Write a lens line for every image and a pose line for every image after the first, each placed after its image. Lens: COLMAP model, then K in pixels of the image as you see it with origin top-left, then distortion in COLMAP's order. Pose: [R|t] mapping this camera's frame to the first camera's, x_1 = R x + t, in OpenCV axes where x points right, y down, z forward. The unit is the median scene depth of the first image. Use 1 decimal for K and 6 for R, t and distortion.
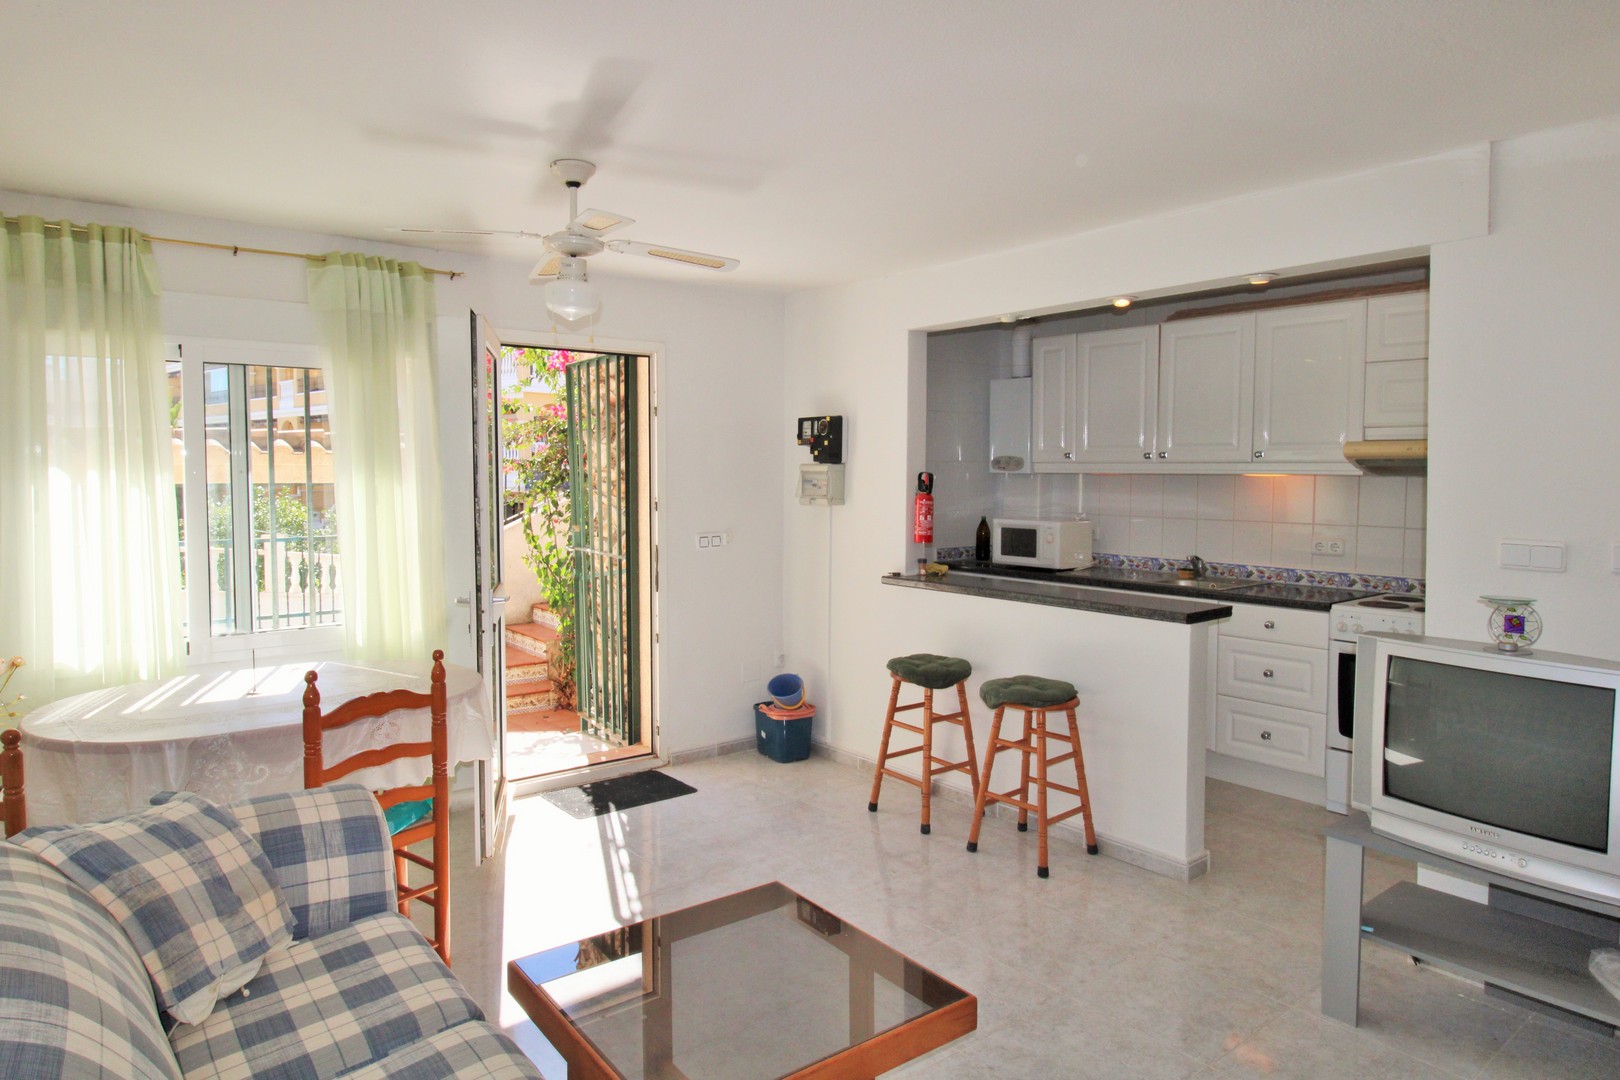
lens RADIAL K [[1000.9, 0, 811.2], [0, 1000.9, 522.2], [0, 0, 1]] dist [0.003214, -0.001314]
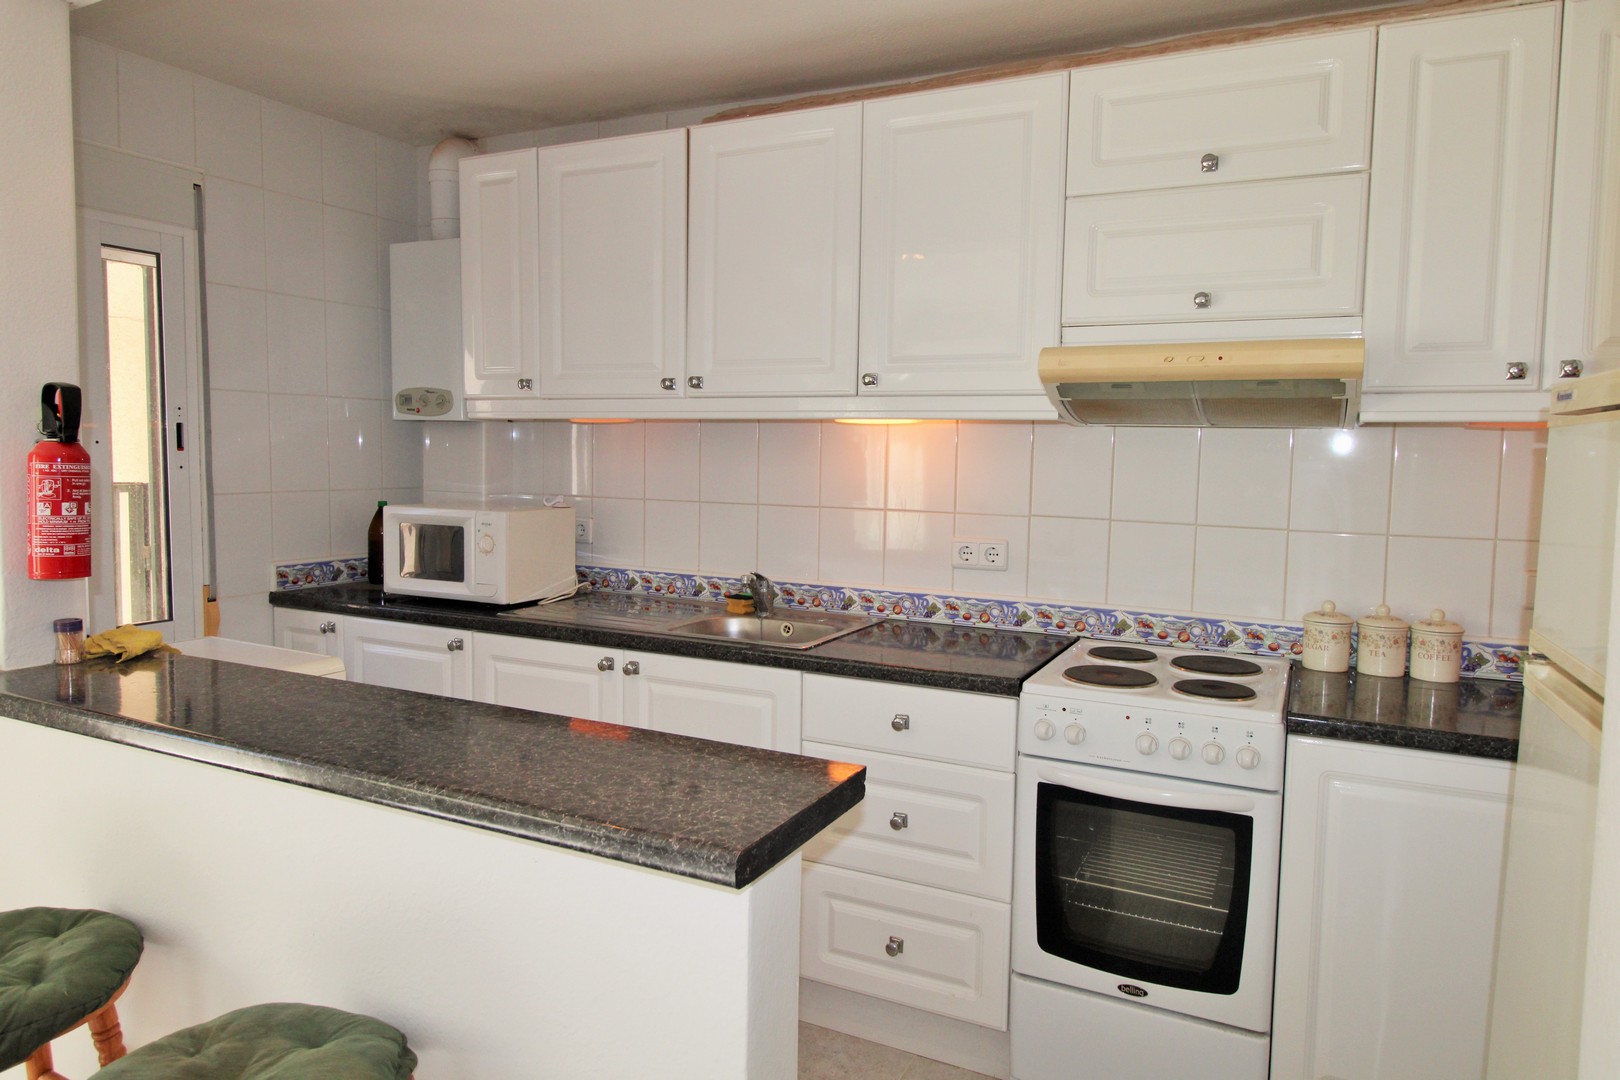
lens RADIAL K [[1000.9, 0, 811.2], [0, 1000.9, 522.2], [0, 0, 1]] dist [0.003214, -0.001314]
pose [[0.910120, -0.015235, 0.414065, 0.188410], [0.007669, 0.999772, 0.019930, -0.004249], [-0.414274, -0.014963, 0.910029, 0.498696]]
